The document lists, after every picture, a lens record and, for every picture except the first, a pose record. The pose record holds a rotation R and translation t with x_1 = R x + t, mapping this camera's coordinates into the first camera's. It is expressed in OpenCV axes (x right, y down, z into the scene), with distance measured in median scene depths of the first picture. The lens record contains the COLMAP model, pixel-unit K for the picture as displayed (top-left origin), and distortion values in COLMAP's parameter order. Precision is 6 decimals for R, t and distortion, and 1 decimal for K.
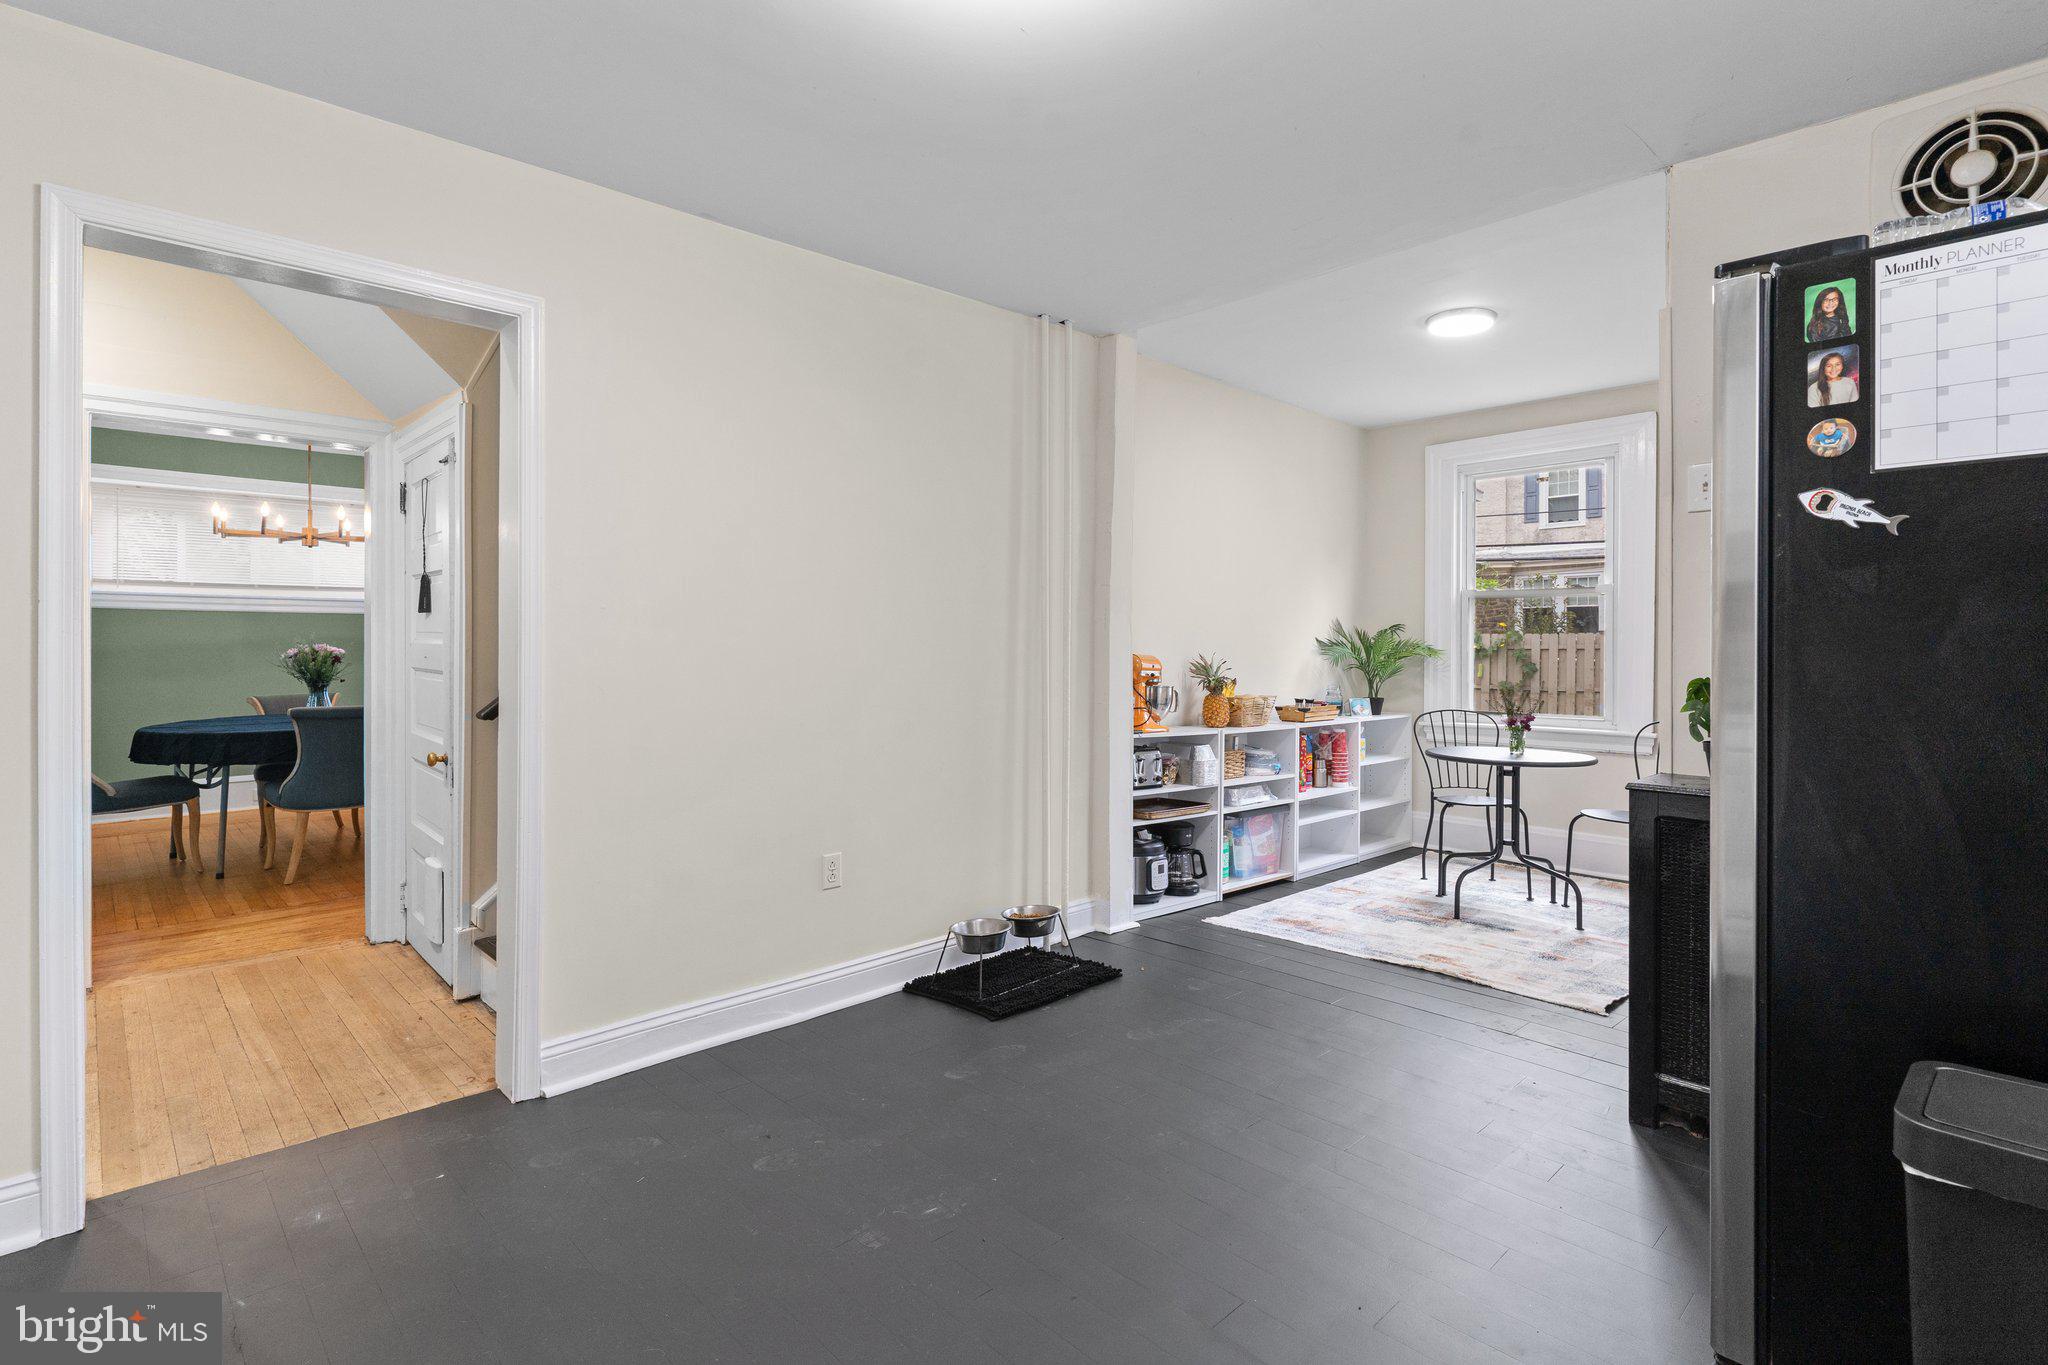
lens RADIAL K [[990.7, 0, 1028.9], [0, 990.7, 649.5], [0, 0, 1]] dist [0.000175, -0.000283]
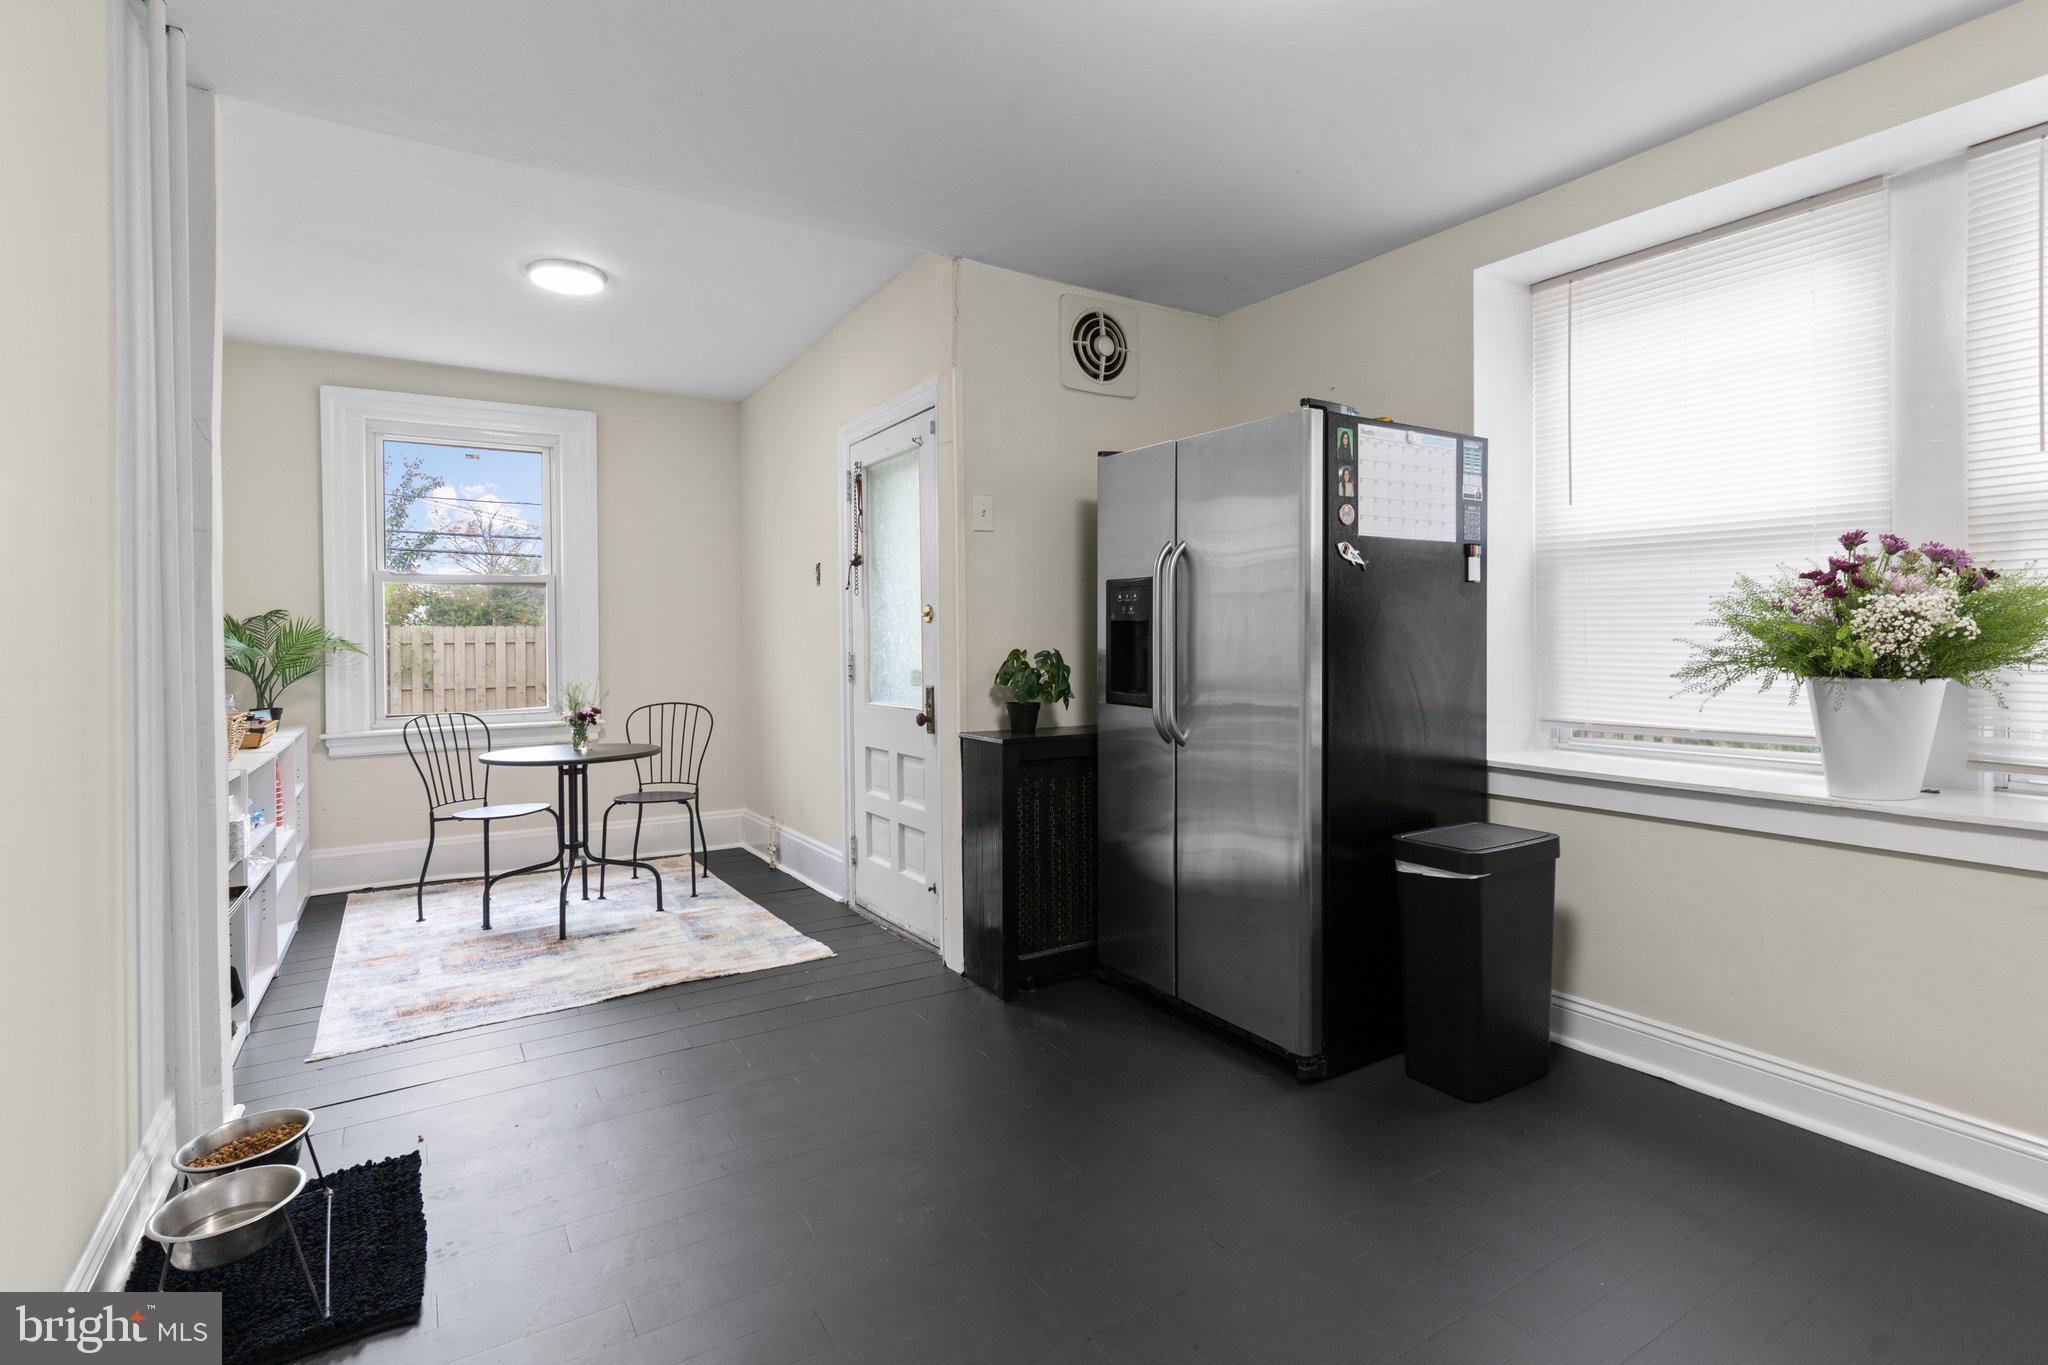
lens RADIAL K [[990.7, 0, 1028.9], [0, 990.7, 649.5], [0, 0, 1]] dist [0.000175, -0.000283]
pose [[0.192852, -0.015377, 0.981107, -0.376069], [0.010709, 0.999851, 0.013566, 0.001081], [-0.981169, 0.007891, 0.192988, 0.422082]]
